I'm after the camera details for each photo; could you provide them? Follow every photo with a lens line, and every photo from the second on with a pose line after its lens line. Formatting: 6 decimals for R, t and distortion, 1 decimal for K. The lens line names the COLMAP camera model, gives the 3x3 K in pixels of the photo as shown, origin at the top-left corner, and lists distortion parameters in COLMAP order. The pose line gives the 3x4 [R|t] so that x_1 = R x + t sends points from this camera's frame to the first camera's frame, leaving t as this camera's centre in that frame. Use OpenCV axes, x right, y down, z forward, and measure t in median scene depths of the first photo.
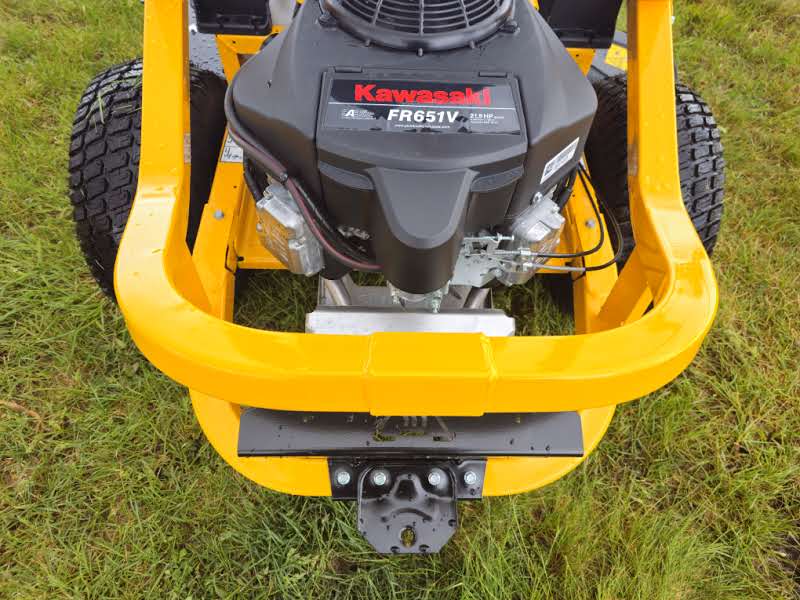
lens RADIAL K [[533.8, 0, 407.0], [0, 533.8, 300.5], [0, 0, 1]] dist [0.028833, -0.029246]
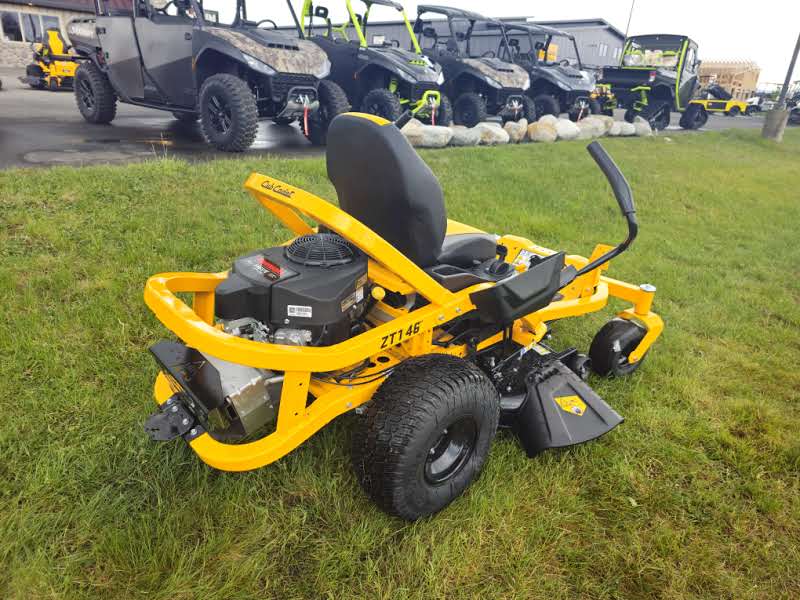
lens RADIAL K [[533.8, 0, 399.8], [0, 533.8, 302.3], [0, 0, 1]] dist [0.028833, -0.029246]
pose [[0.637341, 0.301950, -0.708959, 1.785974], [-0.665777, 0.679014, -0.309324, 0.115932], [0.387993, 0.669153, 0.633795, -0.274533]]
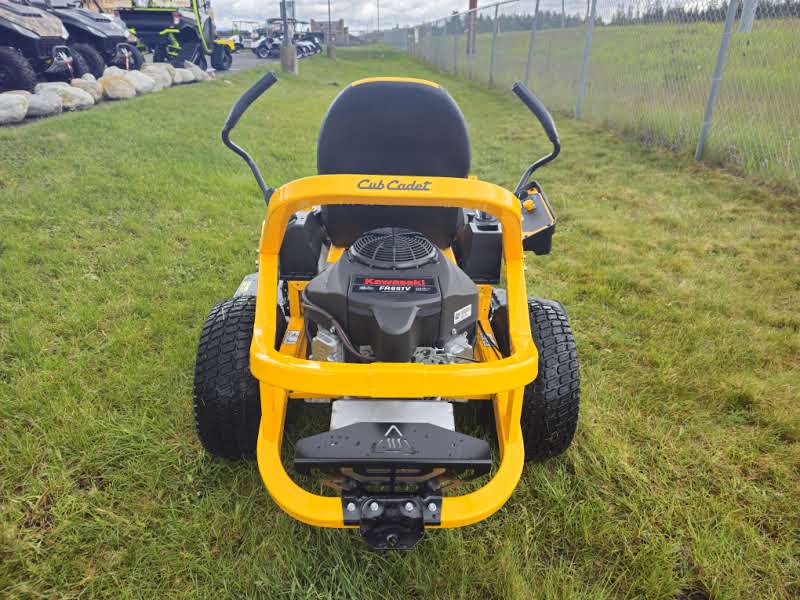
lens RADIAL K [[533.8, 0, 400.6], [0, 533.8, 300.9], [0, 0, 1]] dist [0.028833, -0.029246]
pose [[0.999754, -0.020791, 0.007788, 0.024866], [0.021819, 0.855238, -0.517777, 0.606835], [0.004104, 0.517819, 0.855480, -0.630372]]
